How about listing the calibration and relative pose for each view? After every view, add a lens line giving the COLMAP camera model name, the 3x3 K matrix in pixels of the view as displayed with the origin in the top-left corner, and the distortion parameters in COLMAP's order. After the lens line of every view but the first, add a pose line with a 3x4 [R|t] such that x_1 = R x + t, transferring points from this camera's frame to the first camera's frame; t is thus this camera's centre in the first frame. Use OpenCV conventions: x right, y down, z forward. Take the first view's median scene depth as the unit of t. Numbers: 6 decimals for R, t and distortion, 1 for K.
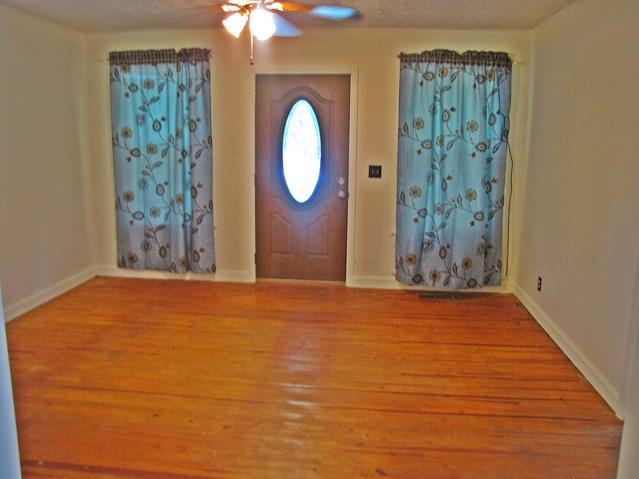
lens RADIAL K [[536.5, 0, 319.5], [0, 536.5, 239.5], [0, 0, 1]] dist [-0.180803, 0.158810]
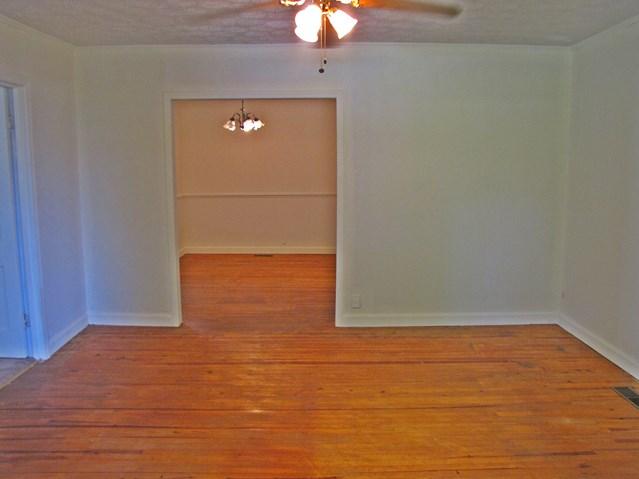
lens RADIAL K [[536.5, 0, 319.5], [0, 536.5, 239.5], [0, 0, 1]] dist [-0.180803, 0.158810]
pose [[-0.995118, 0.009235, -0.098263, -0.047276], [-0.022448, 0.948341, 0.316456, -0.354860], [0.096110, 0.317117, -0.943504, 1.892592]]
